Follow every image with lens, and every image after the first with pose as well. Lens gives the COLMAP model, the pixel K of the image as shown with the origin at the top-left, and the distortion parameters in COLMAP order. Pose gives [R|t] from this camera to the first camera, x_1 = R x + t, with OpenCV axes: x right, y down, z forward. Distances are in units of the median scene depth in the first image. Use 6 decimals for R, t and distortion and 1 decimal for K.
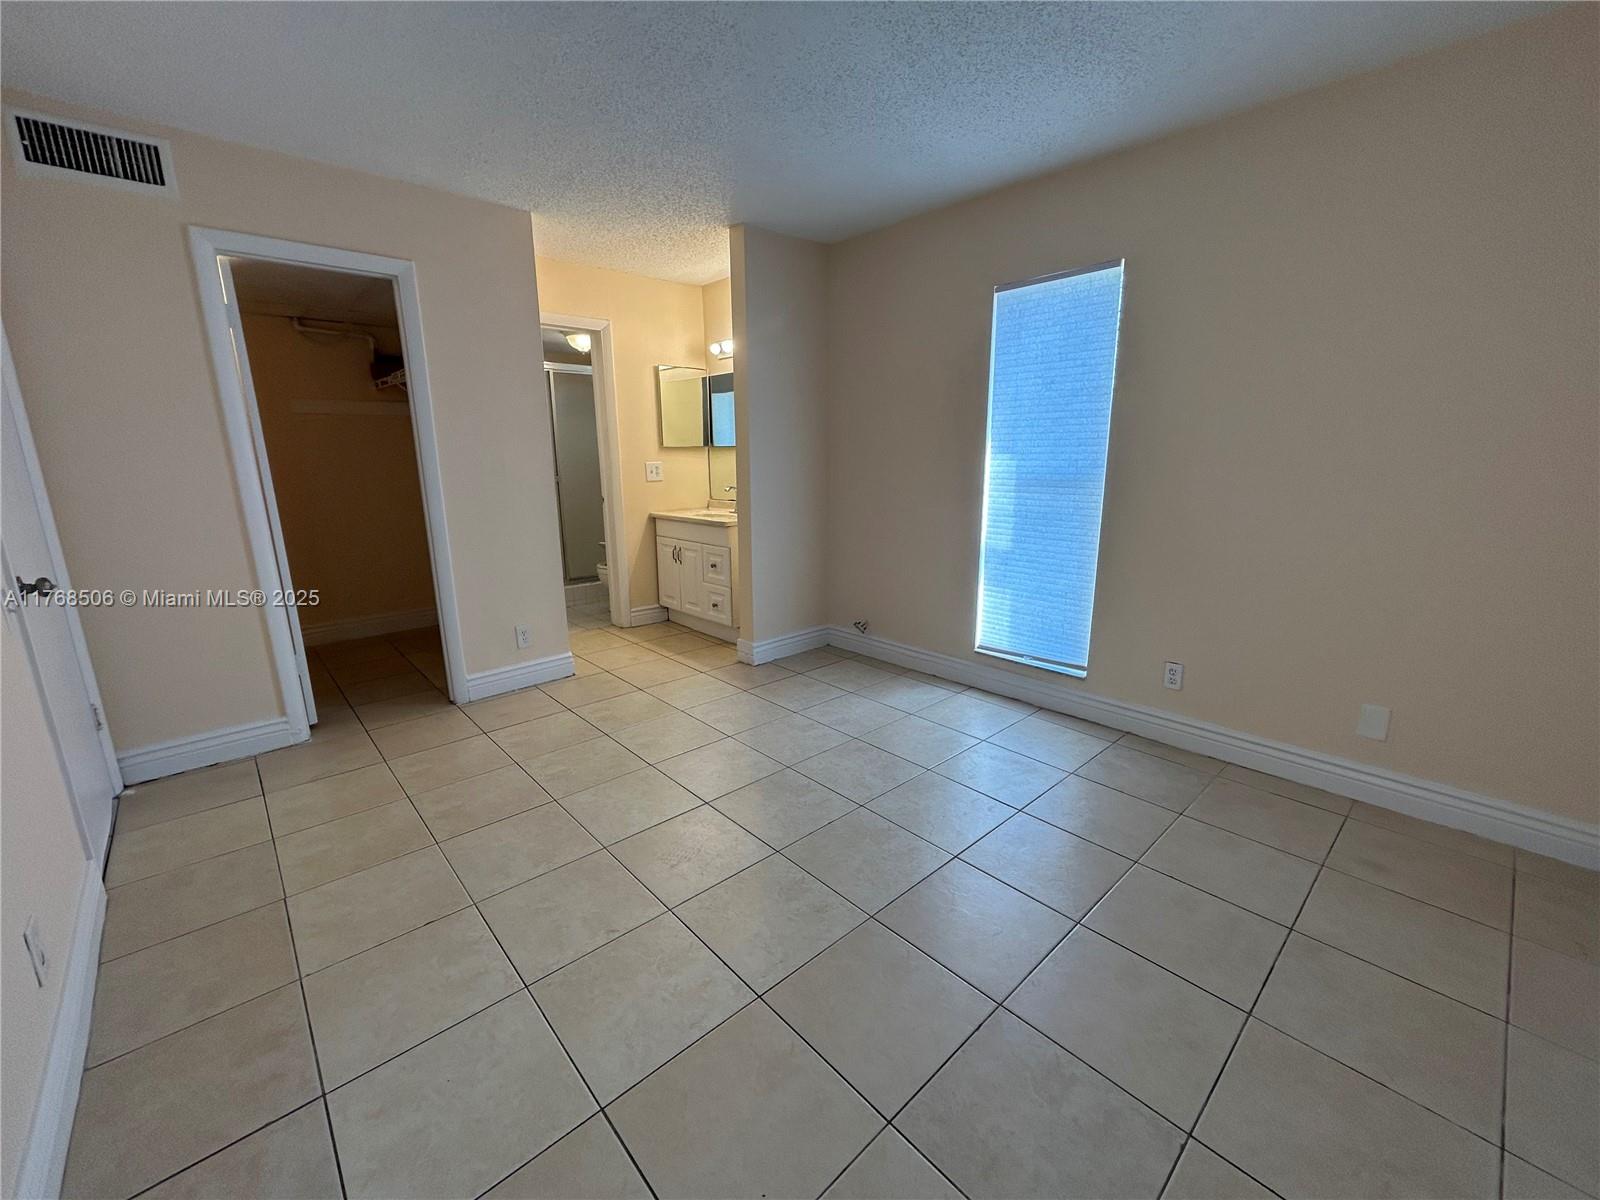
lens RADIAL K [[659.3, 0, 800.0], [0, 659.3, 600.0], [0, 0, 1]] dist [0.010294, -0.000160]
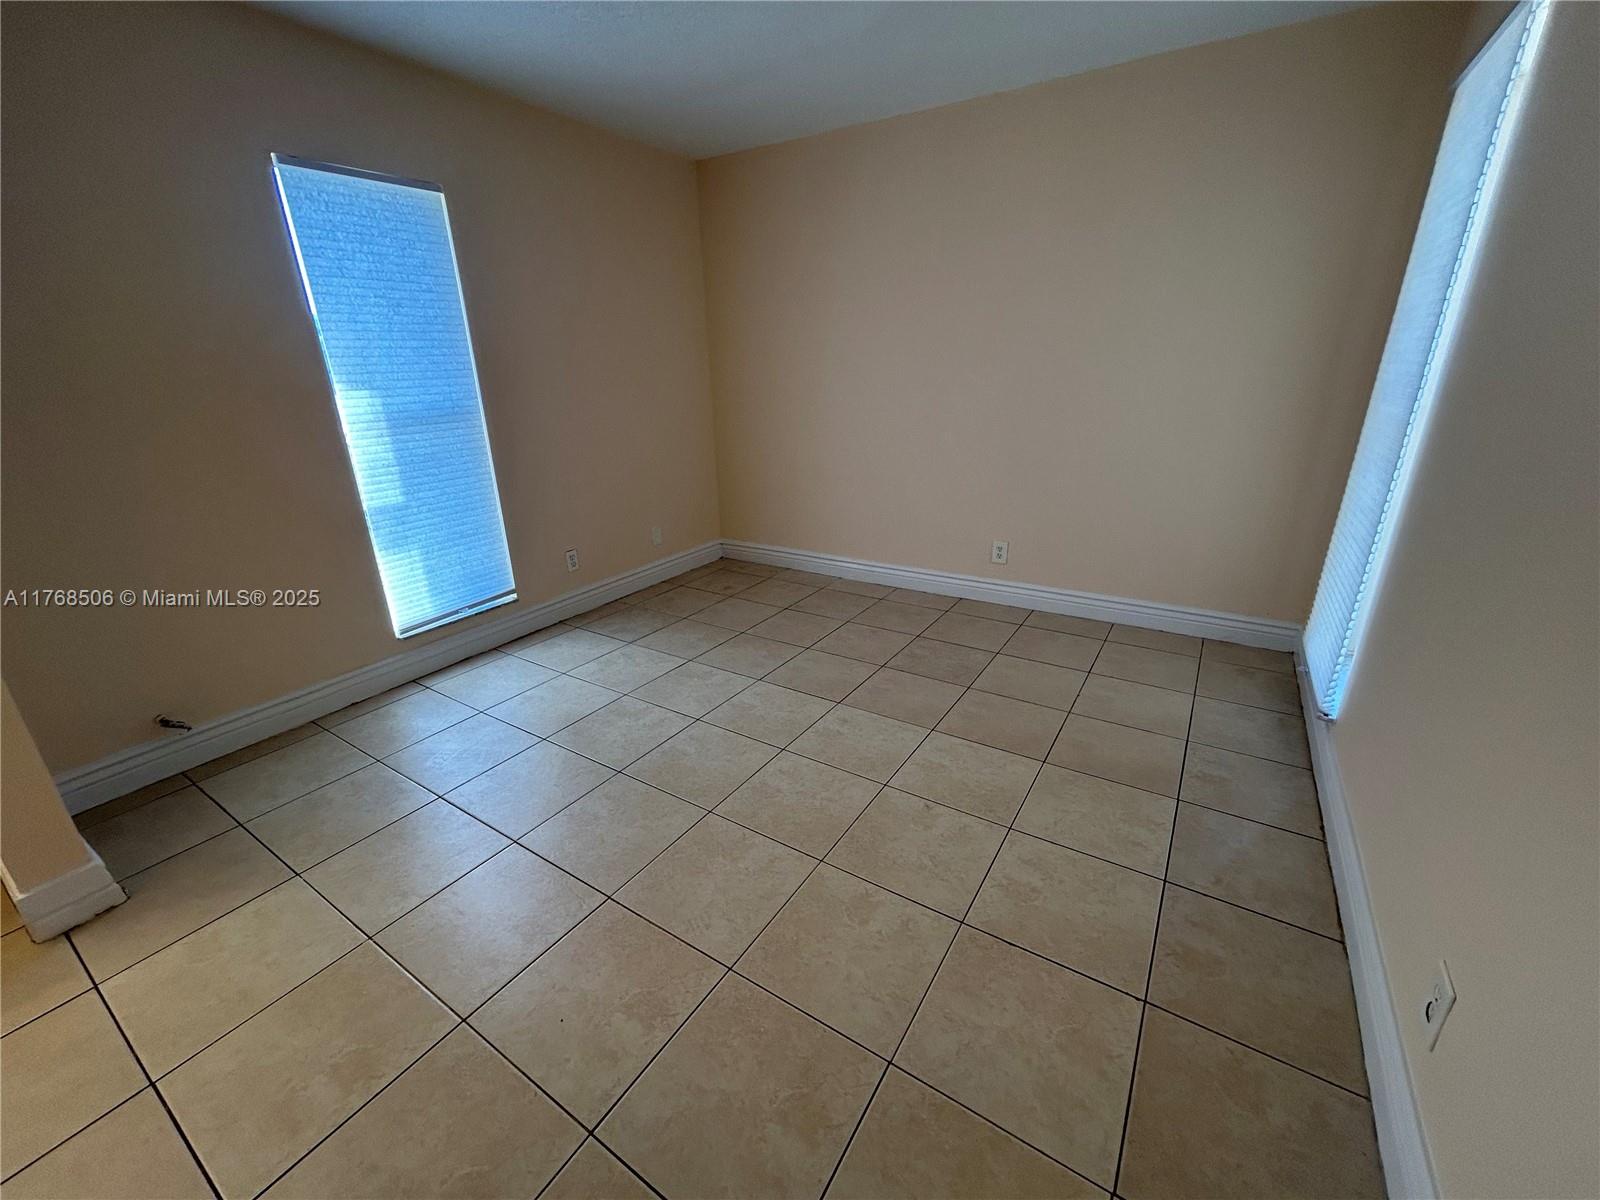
lens RADIAL K [[649.8, 0, 800.0], [0, 649.8, 600.0], [0, 0, 1]] dist [0.000315, -0.000205]
pose [[-0.252939, -0.319061, 0.913358, -0.611289], [0.245268, 0.892070, 0.379547, -0.158098], [-0.935877, 0.320019, -0.147384, 0.677536]]
